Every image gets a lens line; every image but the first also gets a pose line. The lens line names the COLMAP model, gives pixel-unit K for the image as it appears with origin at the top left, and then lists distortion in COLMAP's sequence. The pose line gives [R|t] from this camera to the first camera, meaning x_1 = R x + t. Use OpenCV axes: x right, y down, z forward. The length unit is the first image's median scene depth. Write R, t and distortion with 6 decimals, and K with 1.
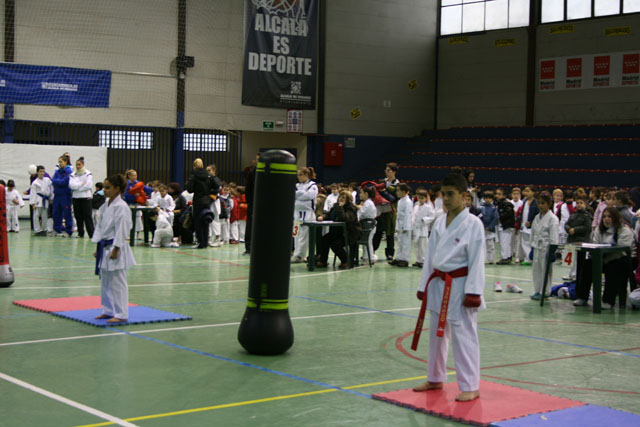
lens RADIAL K [[1134.5, 0, 320.0], [0, 1134.5, 213.5], [0, 0, 1]] dist [0.007755, 0.042279]
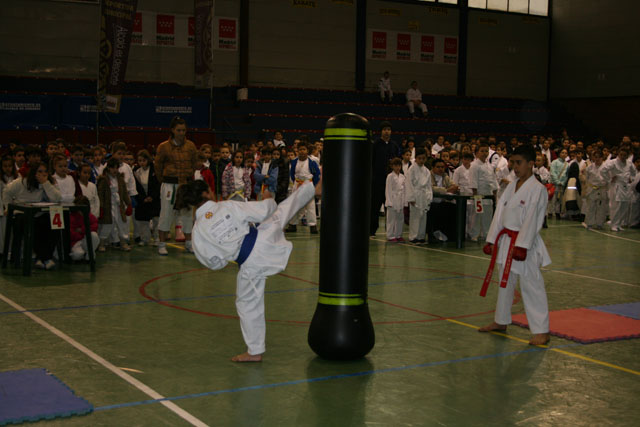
lens RADIAL K [[1035.3, 0, 320.0], [0, 1035.3, 213.5], [0, 0, 1]] dist [0.019094, 0.013432]
pose [[0.167717, -0.085562, 0.982115, -0.813782], [0.019707, 0.996318, 0.083434, -0.045859], [-0.985638, 0.005361, 0.168786, 0.904551]]
